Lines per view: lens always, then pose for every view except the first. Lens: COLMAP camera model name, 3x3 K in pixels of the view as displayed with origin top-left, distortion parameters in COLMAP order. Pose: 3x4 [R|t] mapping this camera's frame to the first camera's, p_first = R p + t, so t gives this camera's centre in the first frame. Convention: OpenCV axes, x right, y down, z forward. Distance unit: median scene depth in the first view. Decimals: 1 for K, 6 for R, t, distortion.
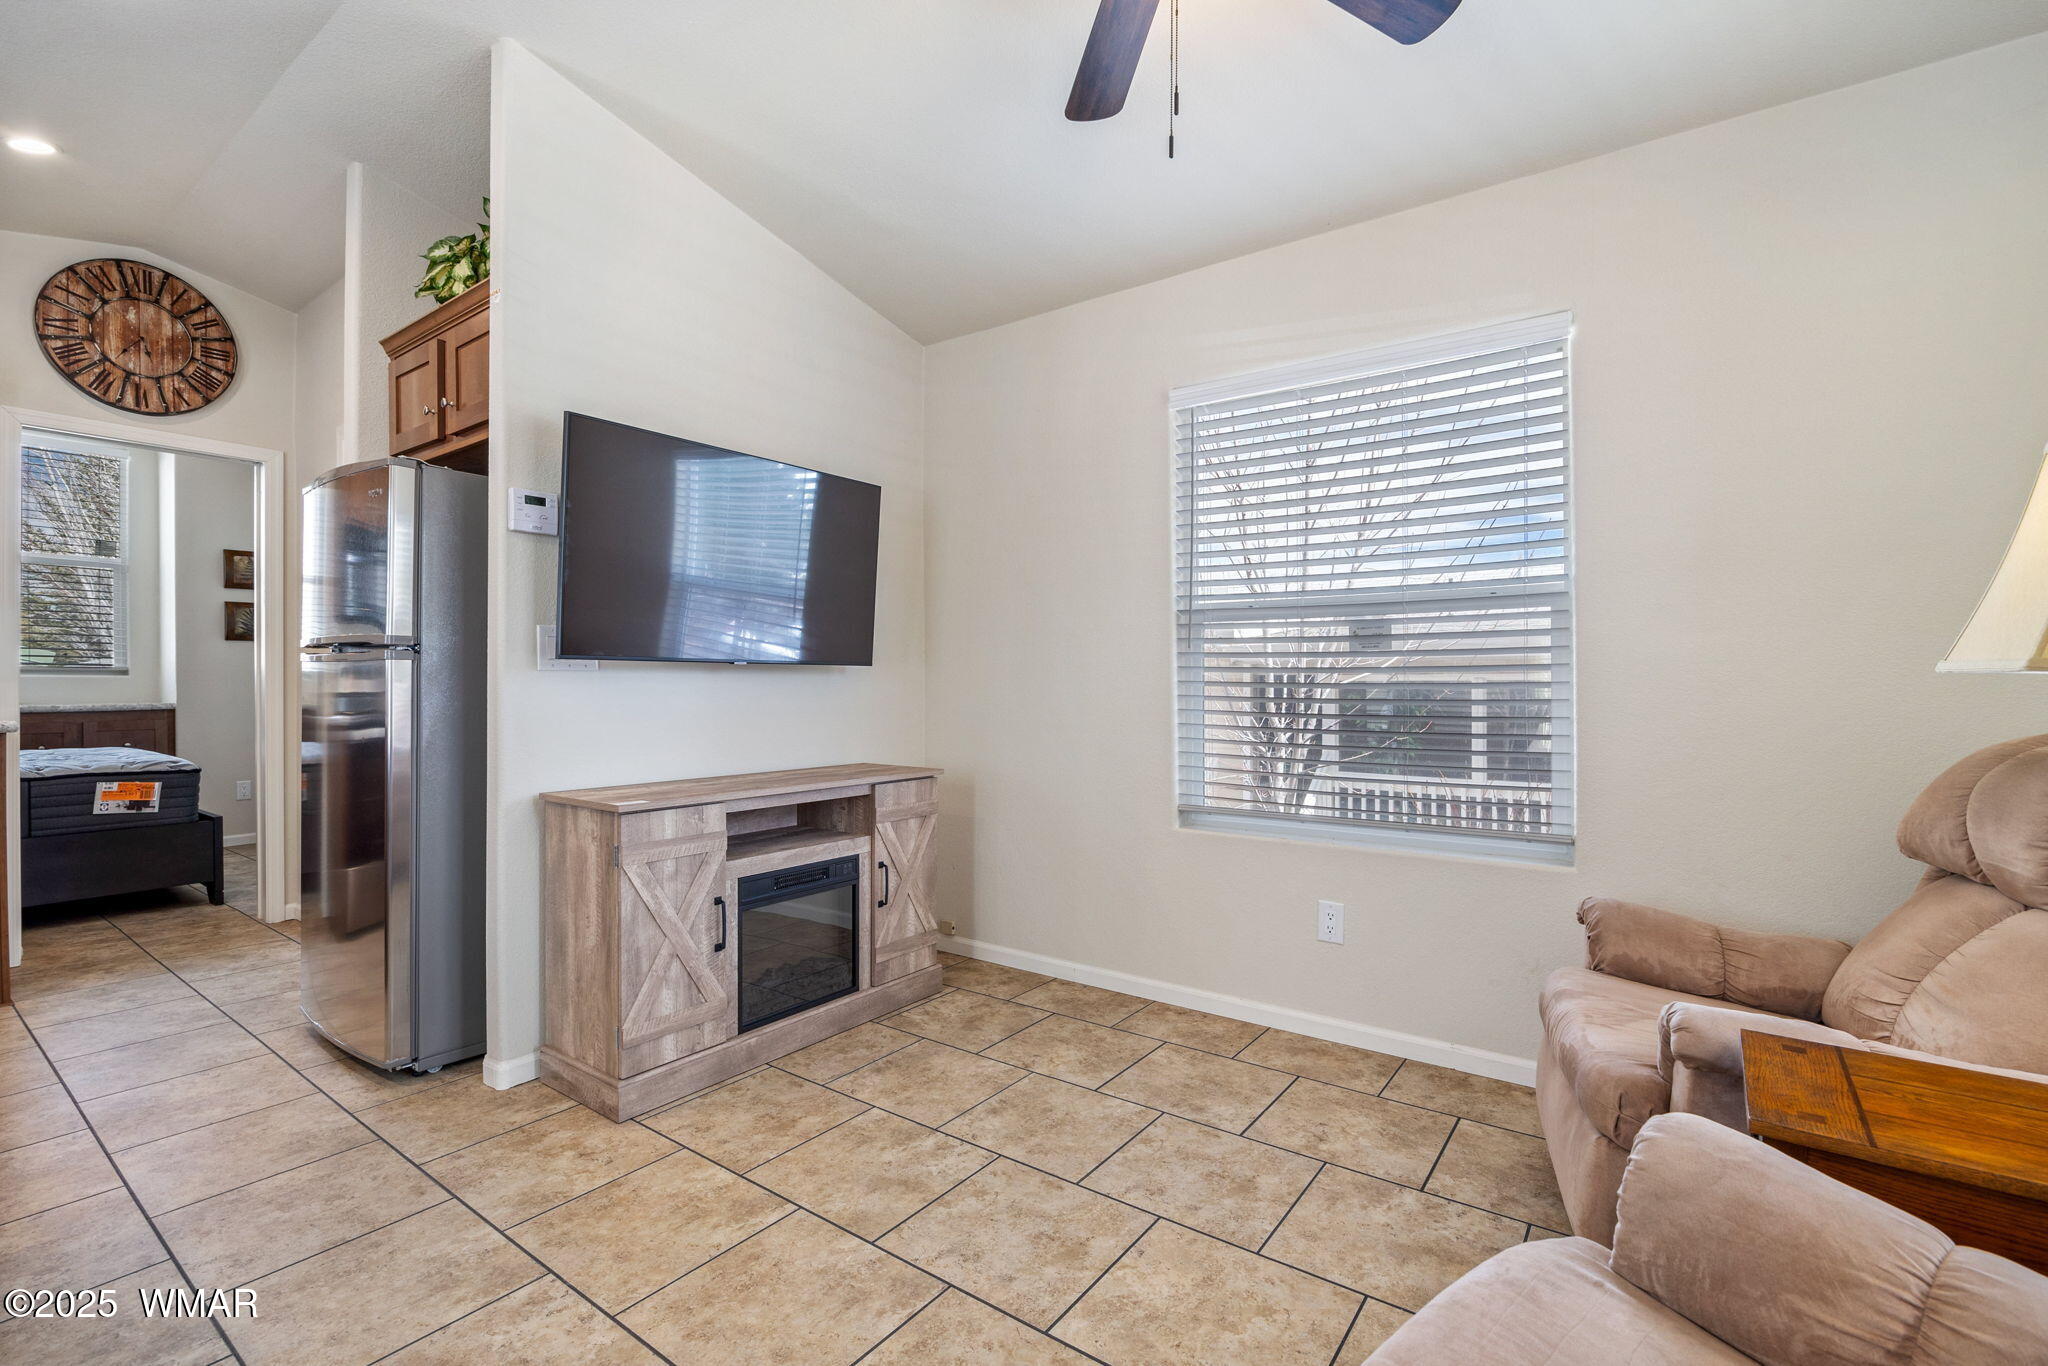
lens RADIAL K [[900.6, 0, 1038.0], [0, 900.6, 684.4], [0, 0, 1]] dist [-0.004120, -0.000705]
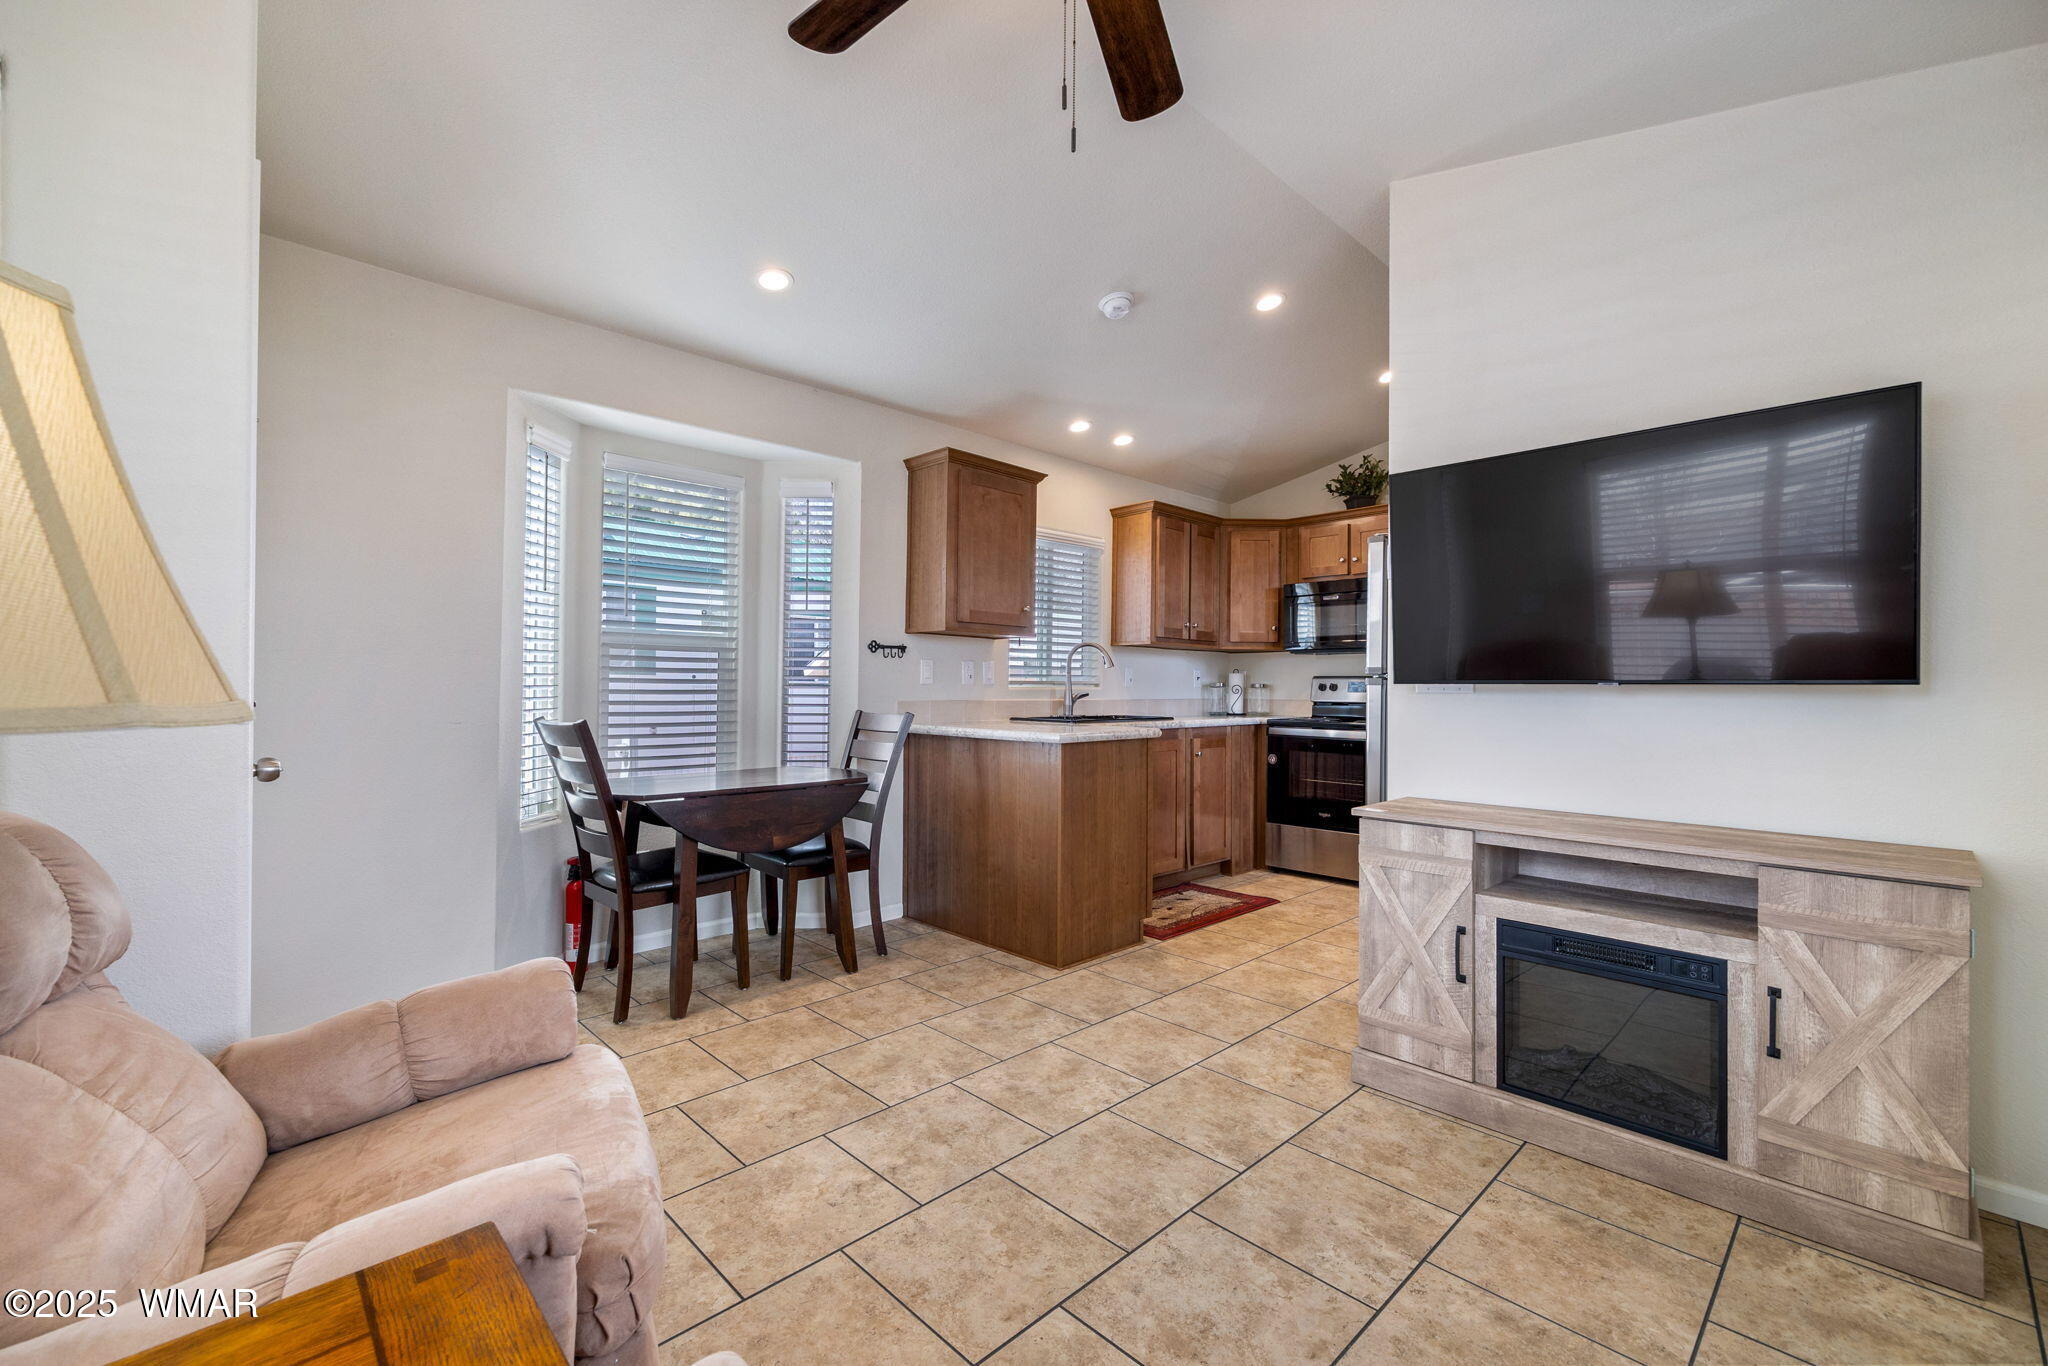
lens RADIAL K [[858.5, 0, 1024.0], [0, 858.5, 683.0], [0, 0, 1]] dist [0.000508, 0.000051]
pose [[-0.173280, -0.008550, -0.984835, 0.612971], [-0.010126, 0.999925, -0.006899, -0.015010], [0.984821, 0.008777, -0.173354, 0.662025]]
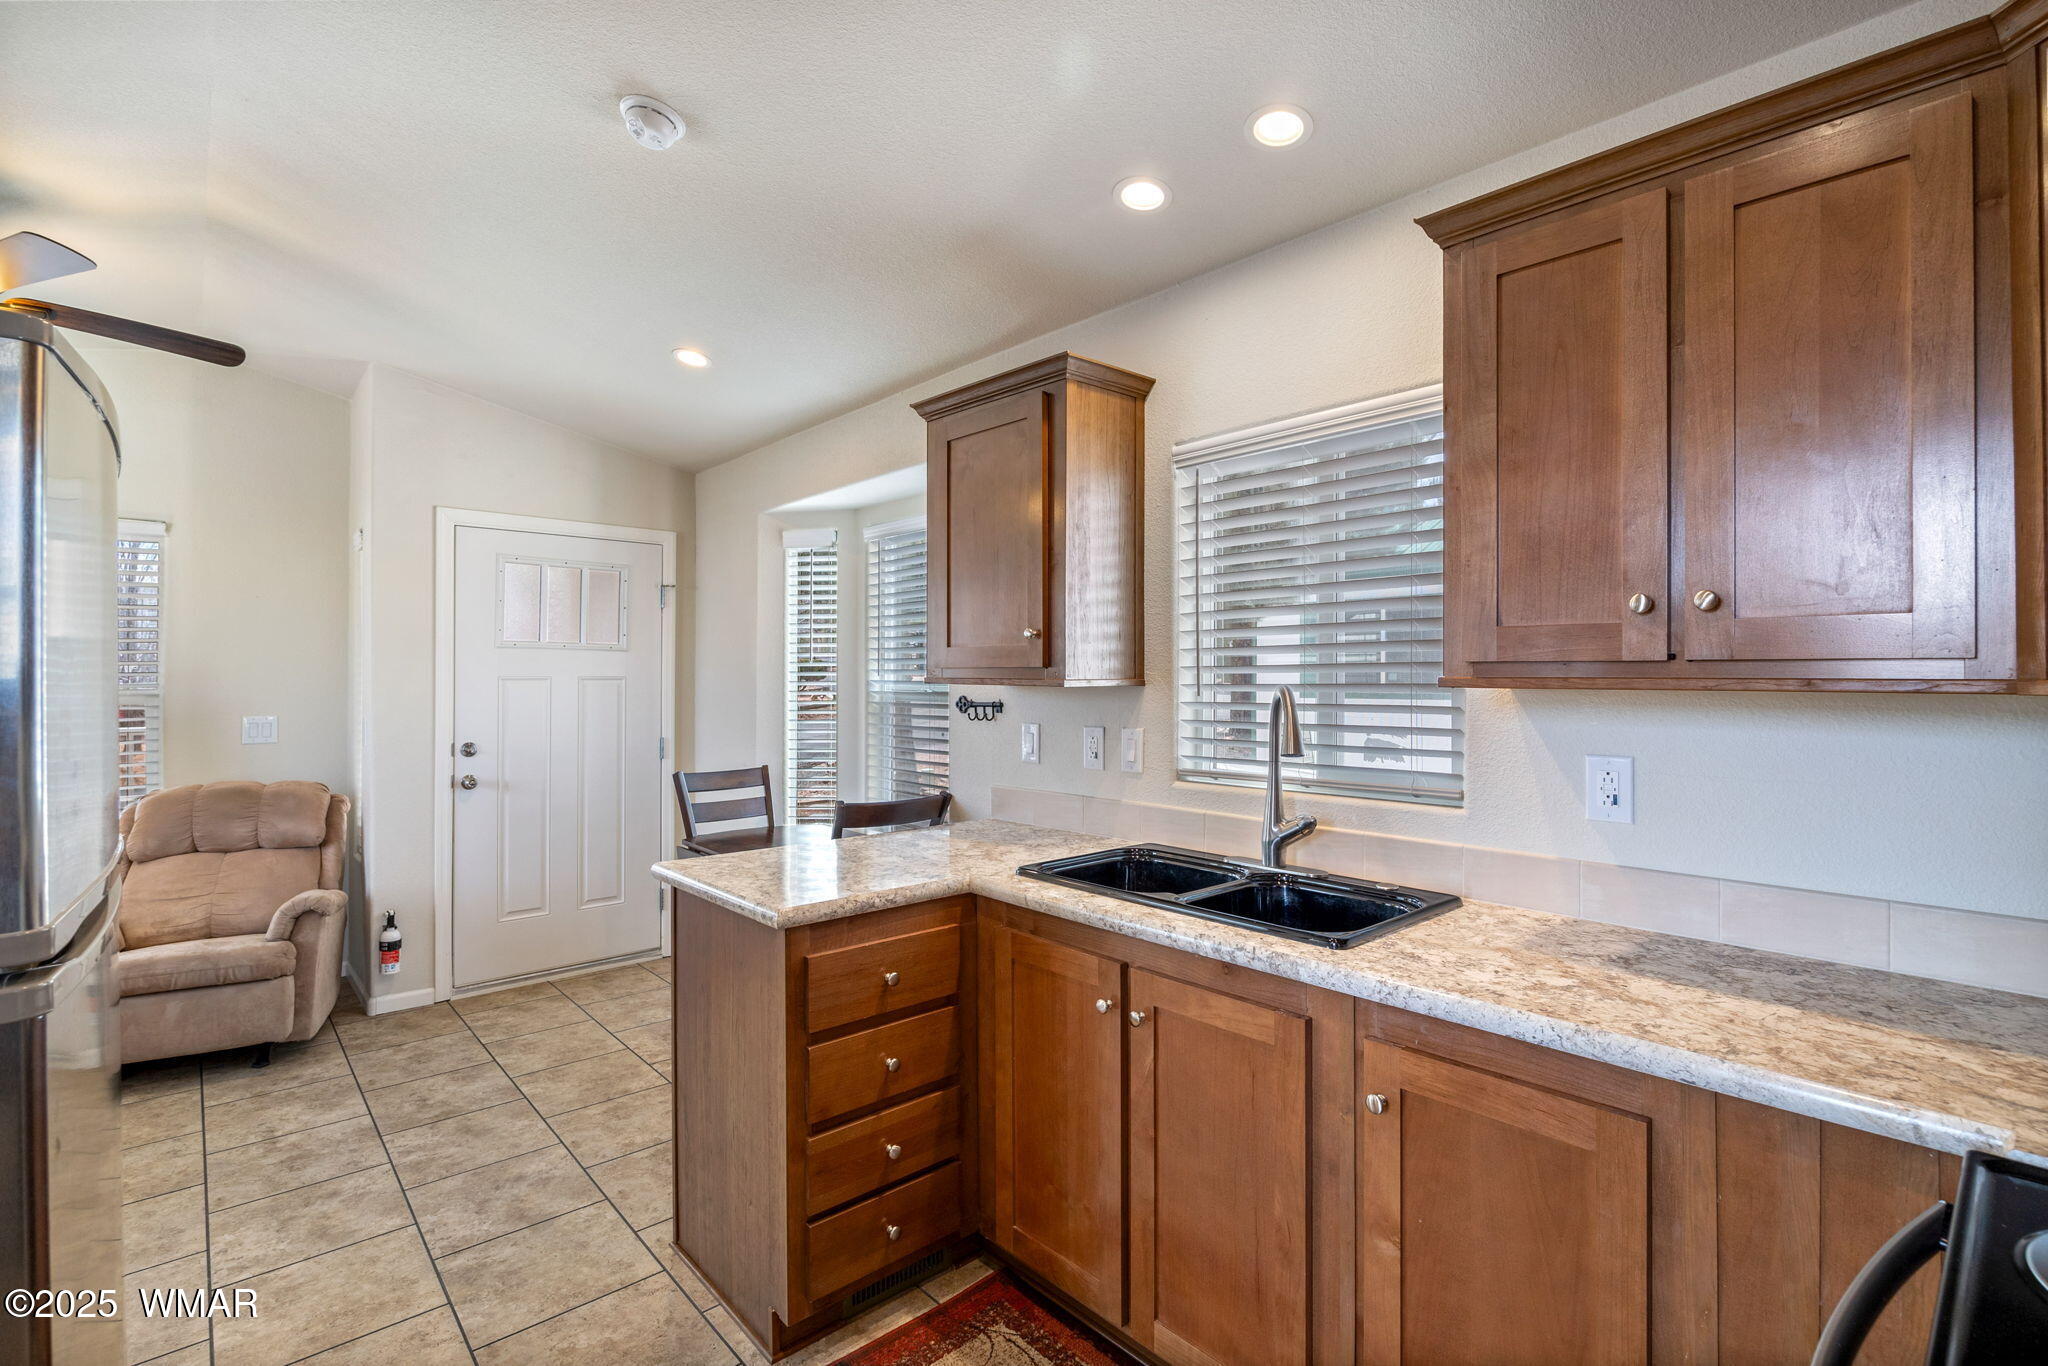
lens RADIAL K [[933.0, 0, 1064.0], [0, 933.0, 672.0], [0, 0, 1]] dist [-0.023900, 0.000041]
pose [[-0.982256, 0.000542, 0.187544, -1.251256], [0.000088, 0.999997, -0.002429, -0.130541], [-0.187544, -0.002369, -0.982253, 1.294884]]
